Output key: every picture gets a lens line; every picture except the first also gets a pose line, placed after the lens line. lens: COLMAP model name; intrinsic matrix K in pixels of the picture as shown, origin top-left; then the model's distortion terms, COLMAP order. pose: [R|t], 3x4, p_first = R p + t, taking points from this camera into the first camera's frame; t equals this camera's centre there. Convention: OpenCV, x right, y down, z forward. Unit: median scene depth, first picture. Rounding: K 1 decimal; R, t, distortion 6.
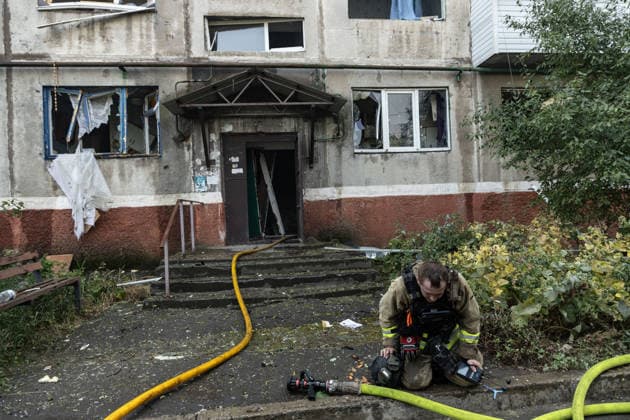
lens RADIAL K [[426.2, 0, 315.4], [0, 426.2, 214.4], [0, 0, 1]] dist [-0.017827, 0.005324]
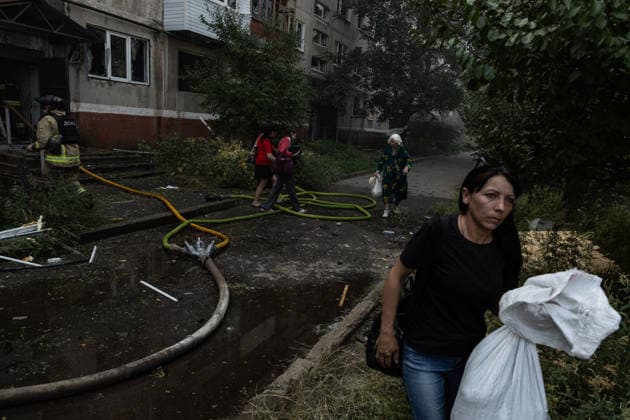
lens RADIAL K [[426.2, 0, 316.4], [0, 426.2, 214.1], [0, 0, 1]] dist [-0.017827, 0.005324]
pose [[0.532798, -0.097075, 0.840656, -0.686628], [-0.079363, 0.983289, 0.163845, -0.000289], [-0.842513, -0.154013, 0.516190, -0.326063]]
